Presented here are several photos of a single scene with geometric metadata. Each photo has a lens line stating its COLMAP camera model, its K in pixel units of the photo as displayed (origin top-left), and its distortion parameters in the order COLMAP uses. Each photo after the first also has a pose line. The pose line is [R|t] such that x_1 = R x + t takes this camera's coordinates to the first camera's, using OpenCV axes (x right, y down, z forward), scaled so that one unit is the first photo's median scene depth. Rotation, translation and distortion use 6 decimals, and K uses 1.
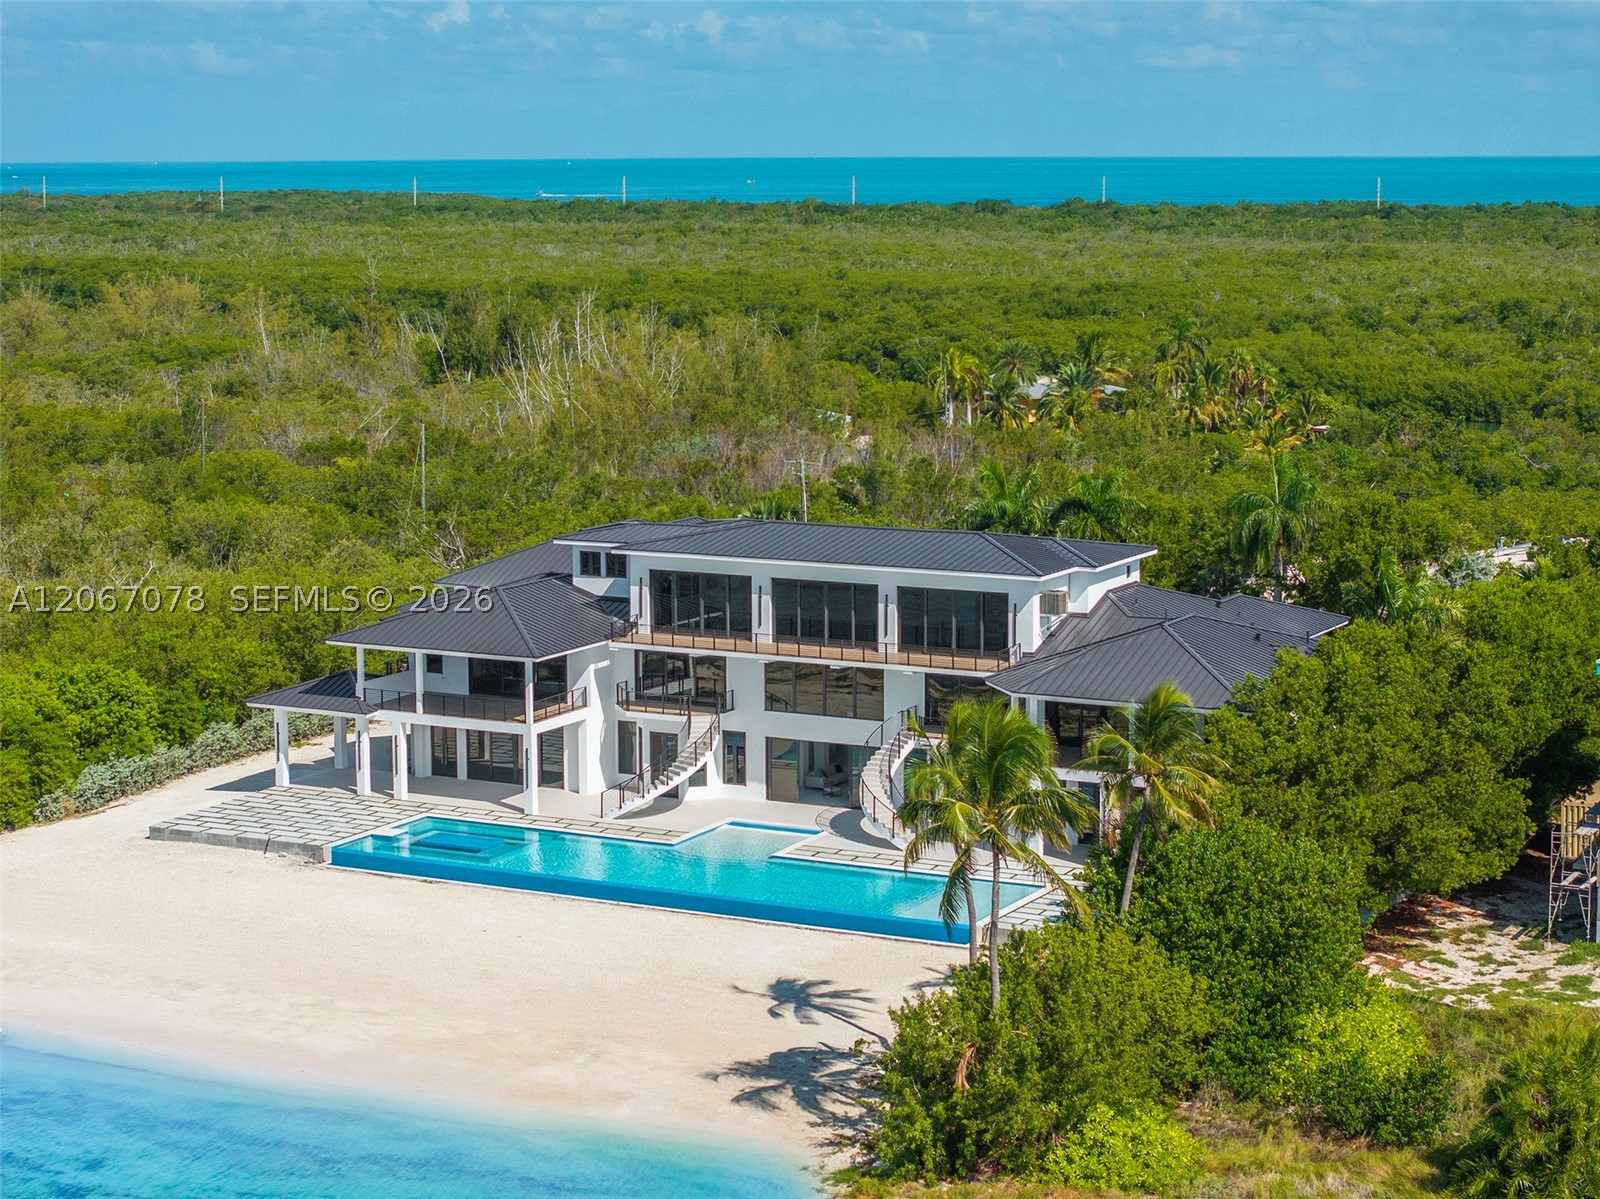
lens RADIAL K [[3203.5, 0, 800.0], [0, 3203.5, 599.5], [0, 0, 1]] dist [-0.055996, -0.037525]
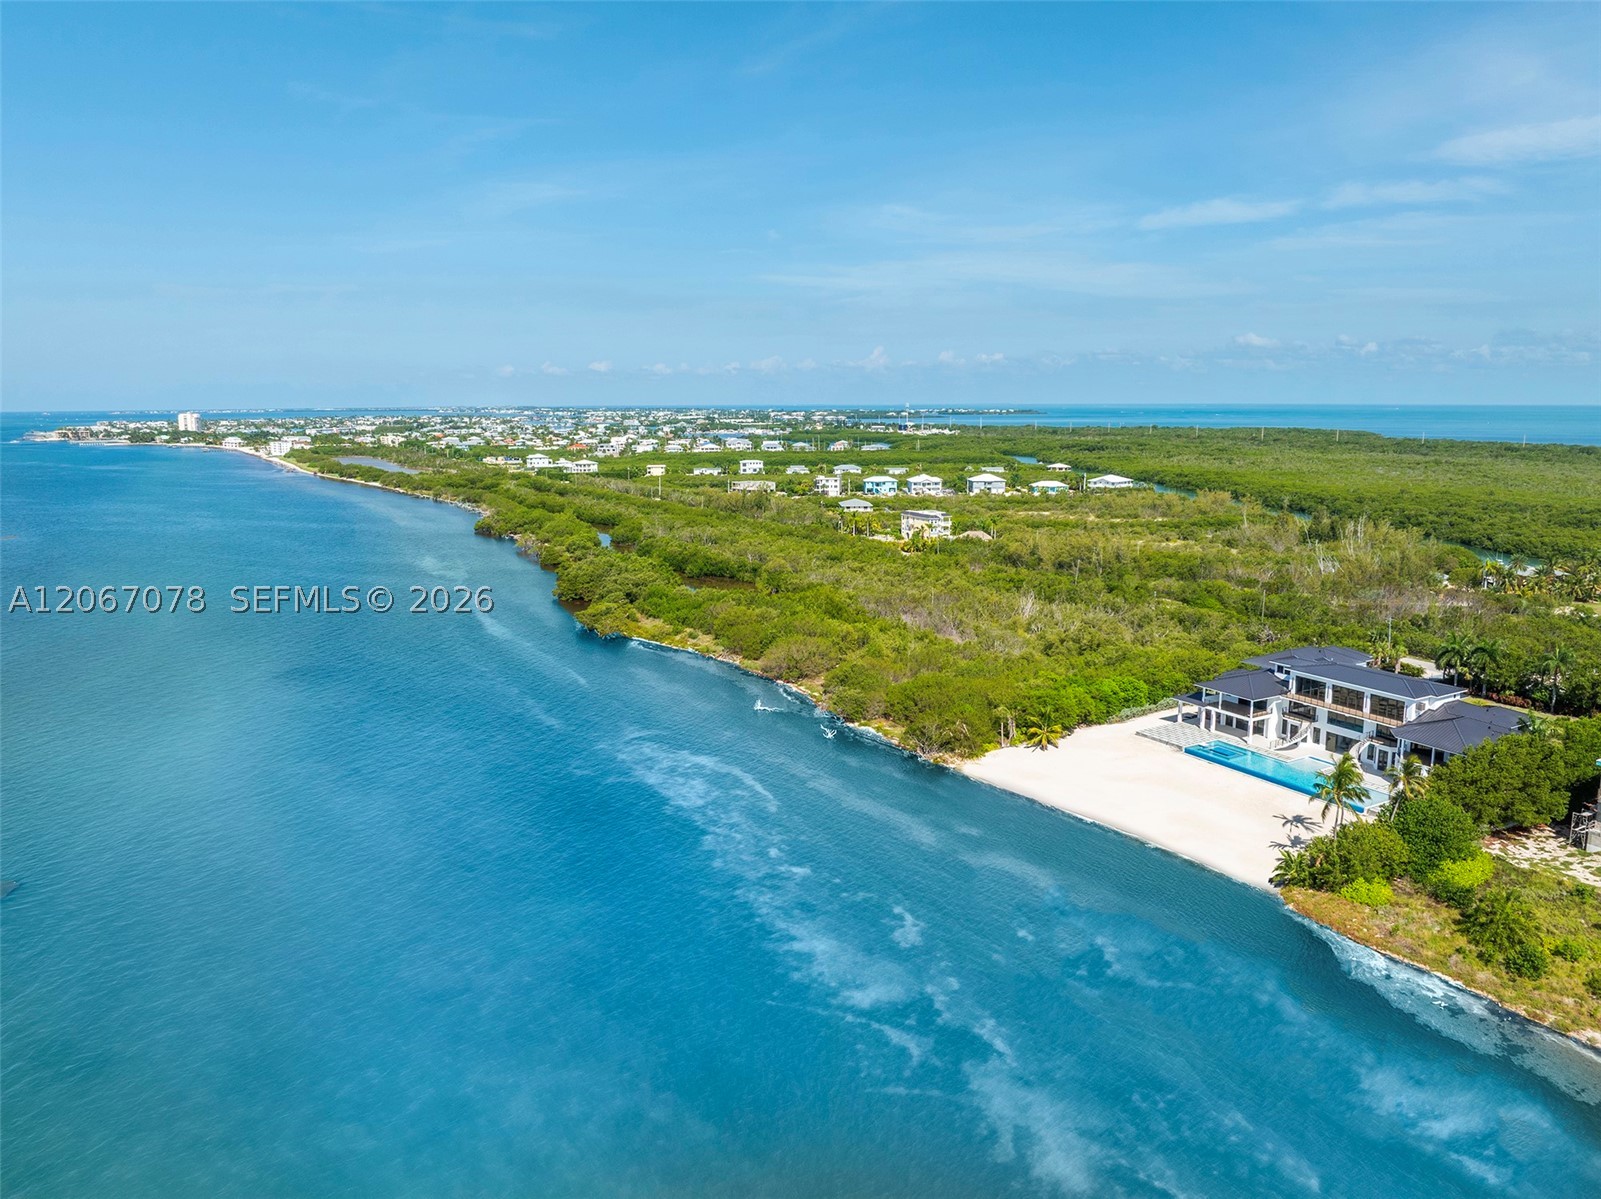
lens RADIAL K [[1129.6, 0, 807.6], [0, 1129.6, 619.2], [0, 0, 1]] dist [-0.042349, 0.005293]
pose [[0.843010, 0.103680, -0.527812, 0.134744], [-0.074875, 0.994313, 0.075728, -0.118719], [0.532662, -0.024319, 0.845979, -0.251528]]
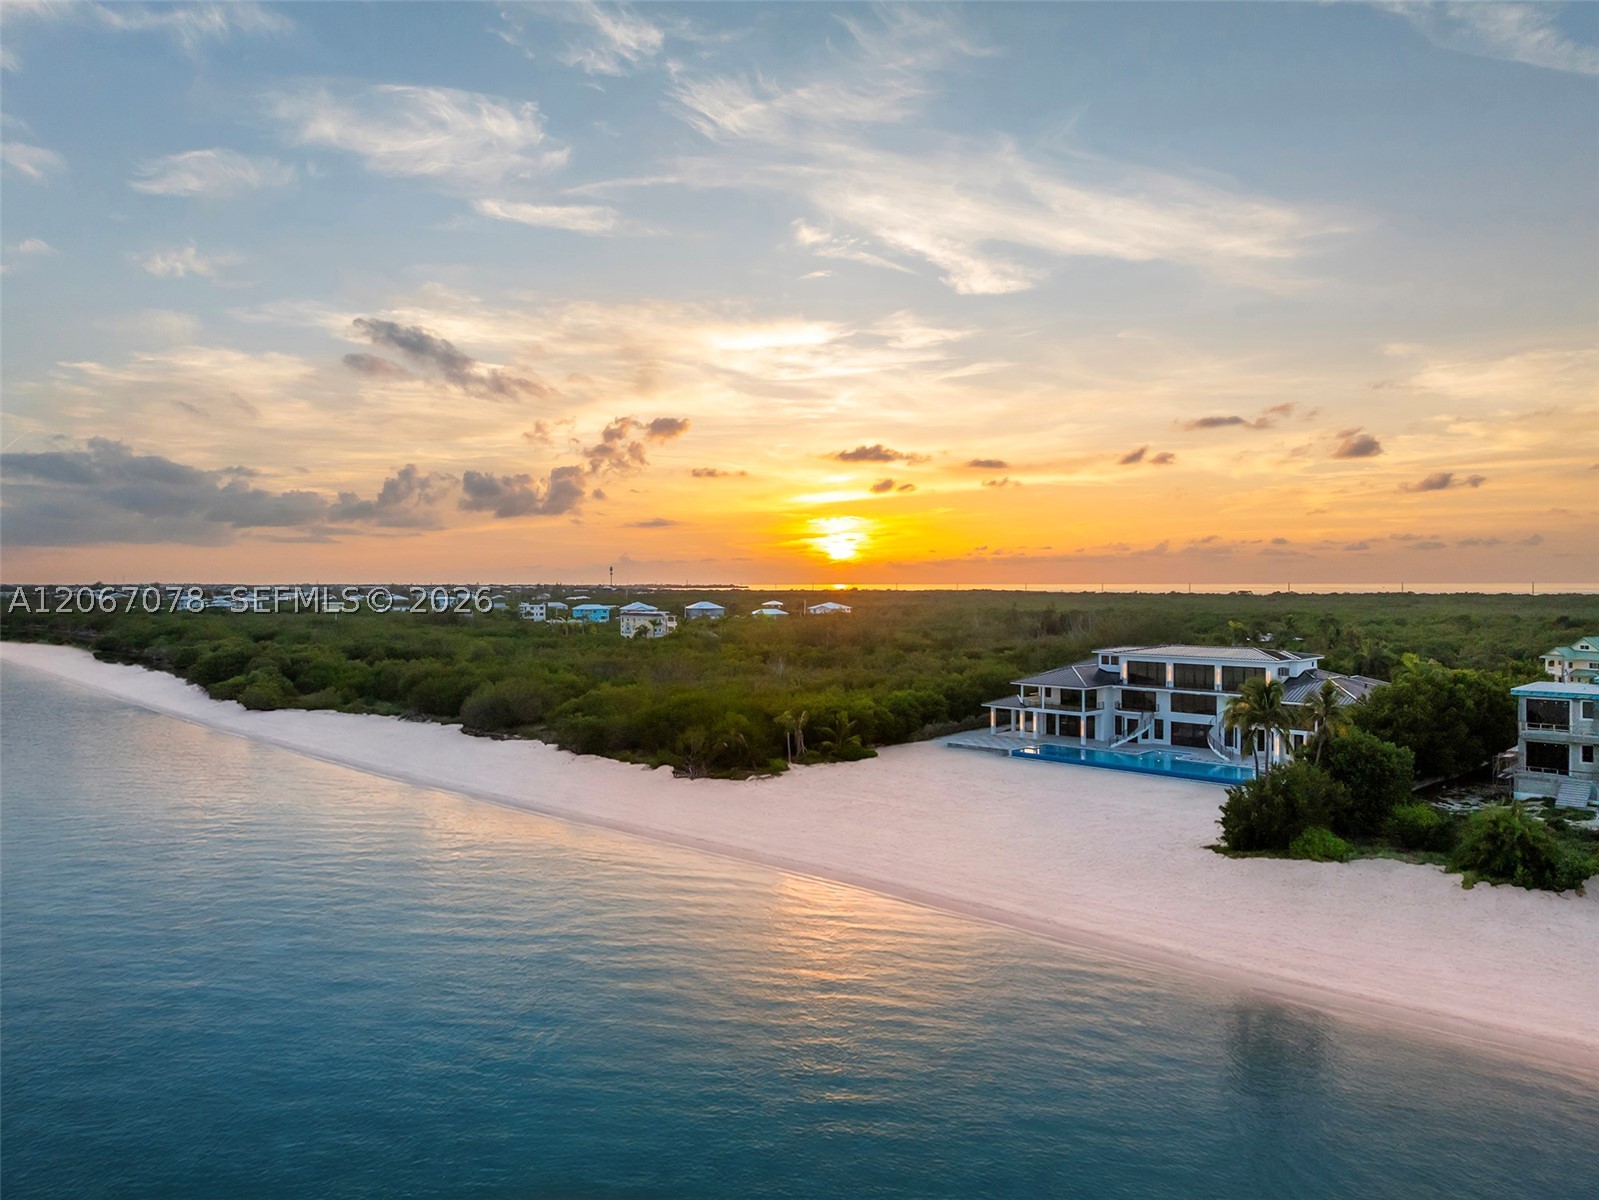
lens RADIAL K [[1137.5, 0, 799.5], [0, 1137.5, 600.0], [0, 0, 1]] dist [-0.042034, -0.004760]
pose [[0.951517, 0.009043, -0.307464, -0.016255], [-0.047132, 0.992050, -0.116684, 0.067842], [0.303964, 0.125518, 0.944379, -0.026961]]
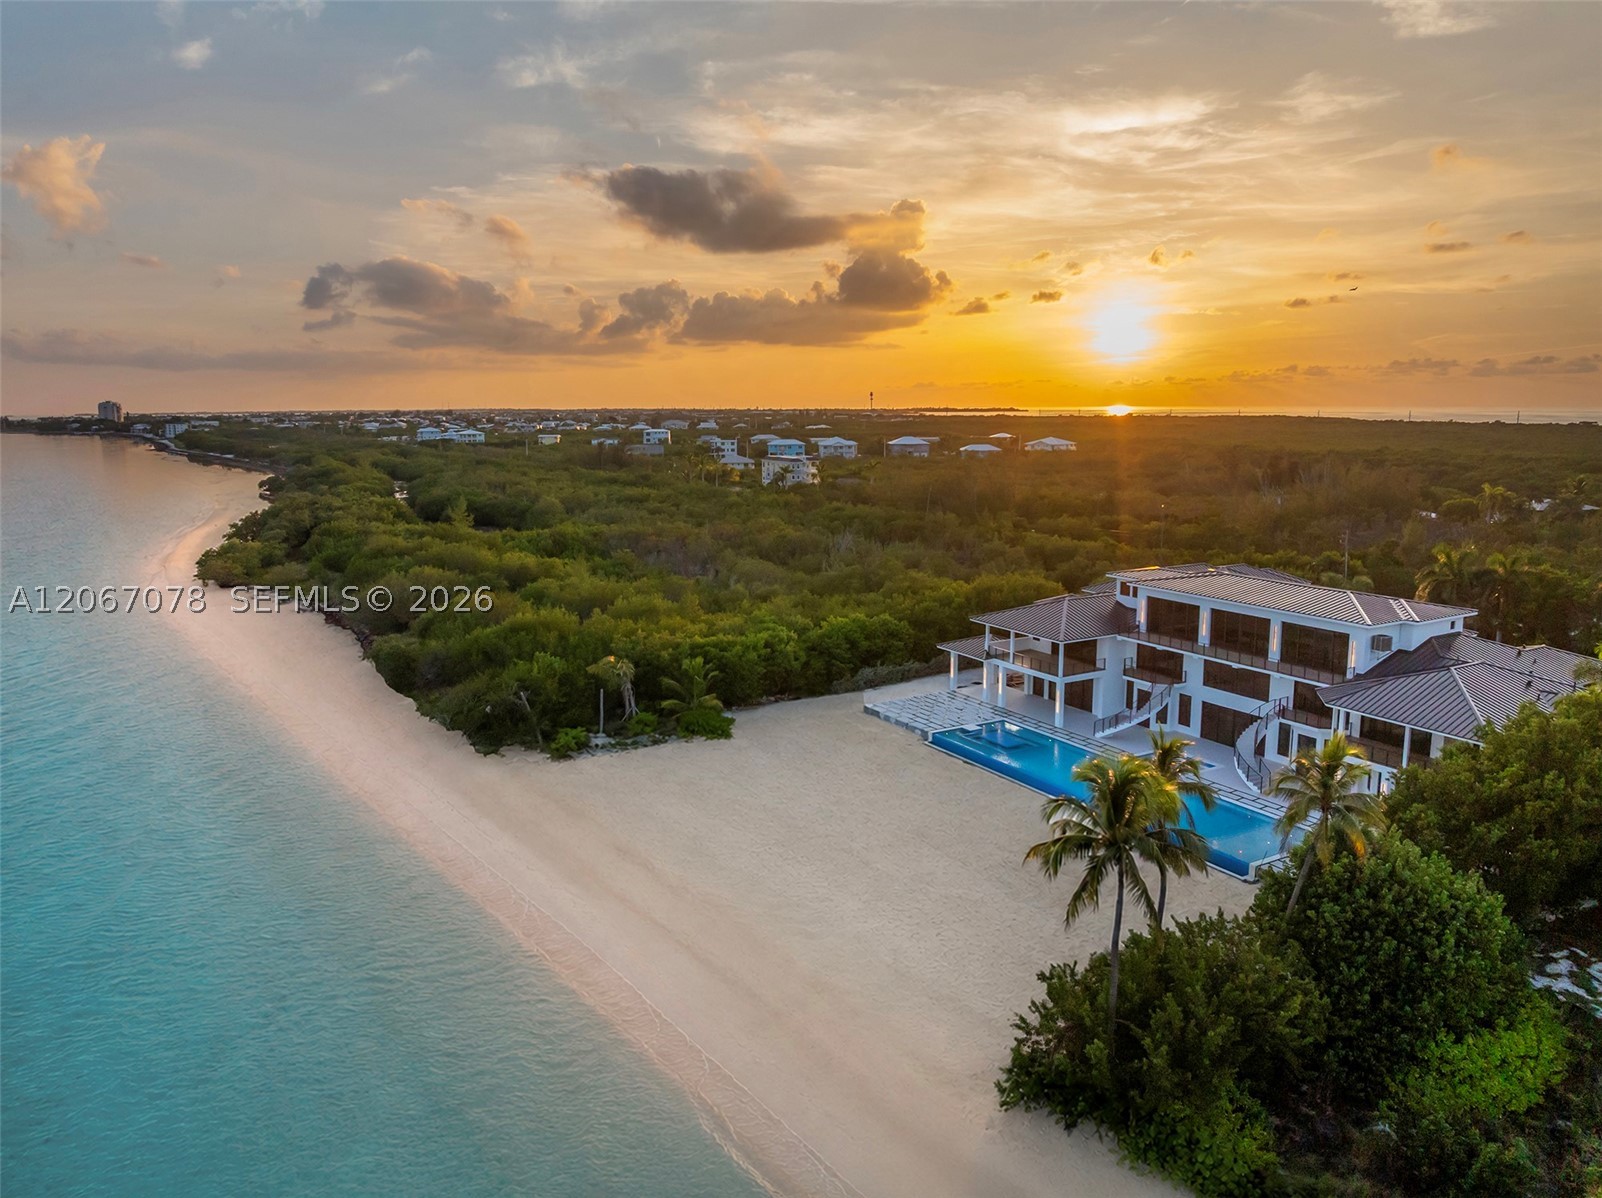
lens RADIAL K [[1136.5, 0, 798.9], [0, 1136.5, 600.3], [0, 0, 1]] dist [-0.047441, 0.004225]
pose [[0.844094, 0.089991, -0.528590, 0.120096], [-0.072363, 0.995916, 0.053996, -0.026790], [0.531290, -0.007327, 0.847158, 0.384166]]
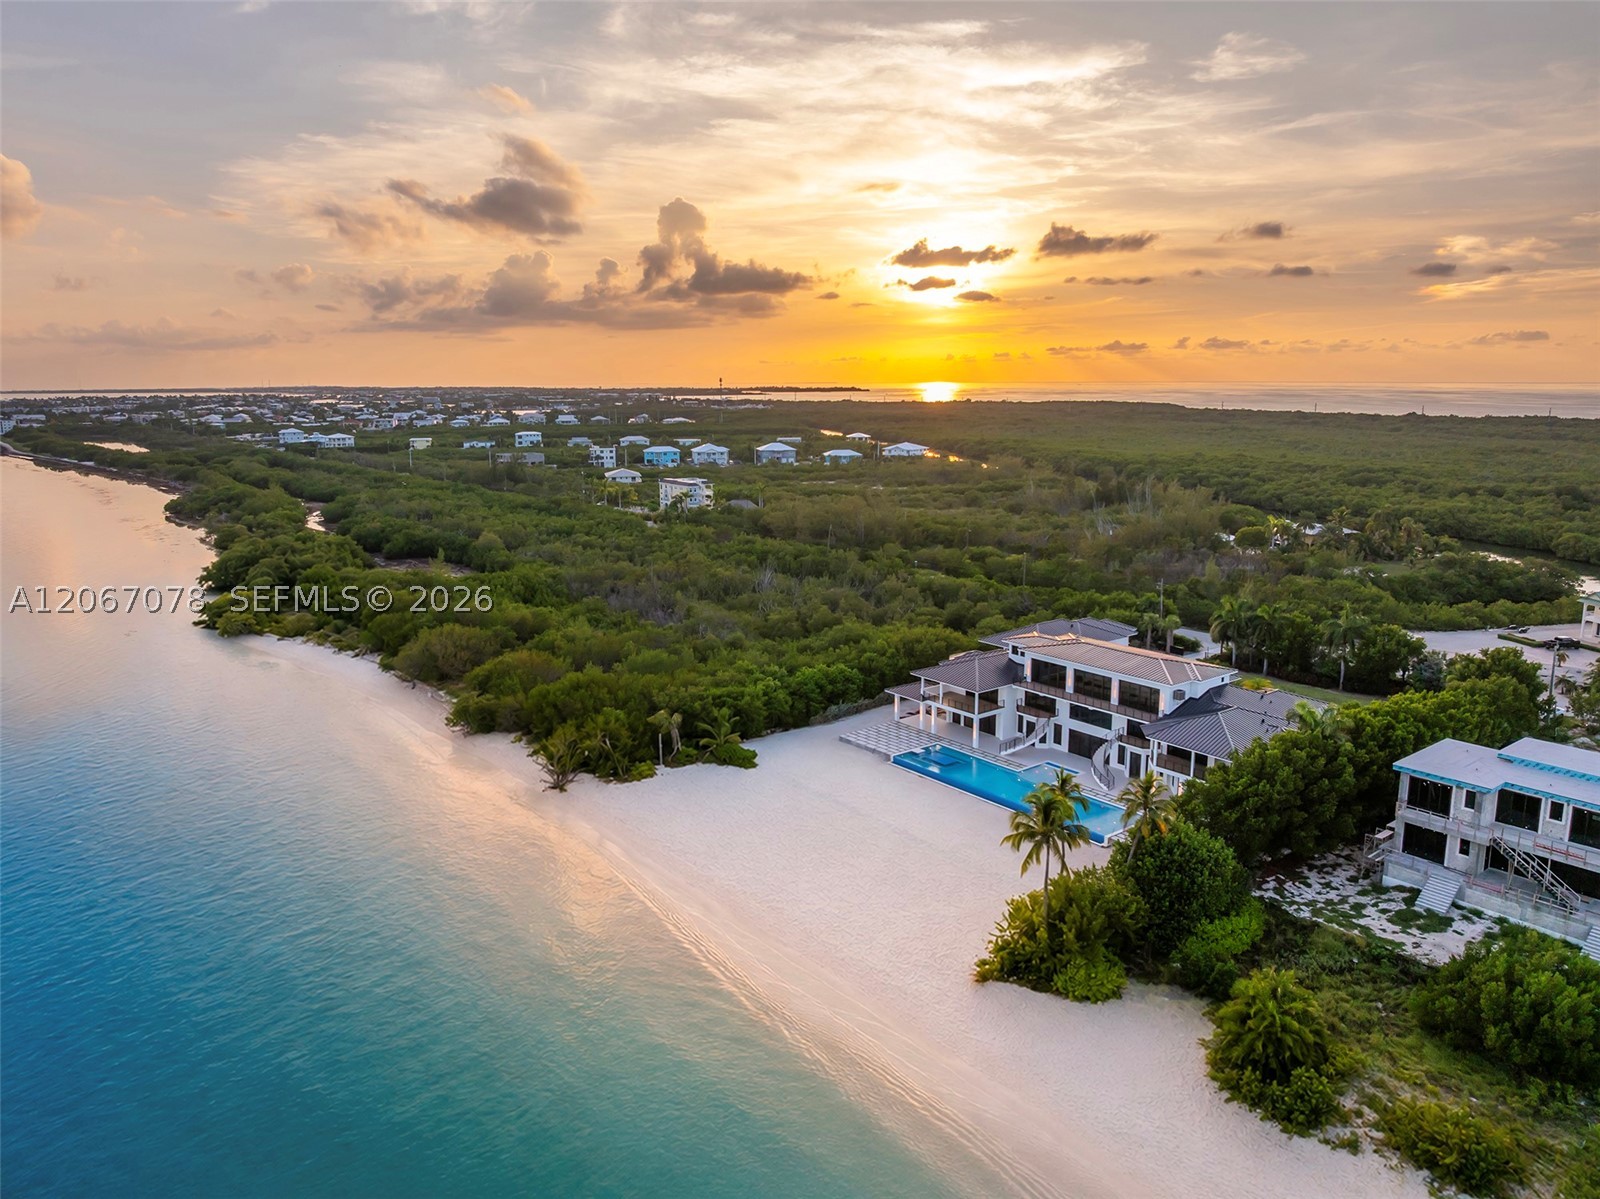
lens RADIAL K [[1137.2, 0, 803.2], [0, 1137.2, 607.4], [0, 0, 1]] dist [-0.035978, -0.004651]
pose [[0.911748, 0.081556, -0.402572, 0.153613], [-0.057178, 0.995748, 0.072228, -0.107726], [0.406750, -0.042835, 0.912535, 0.087060]]
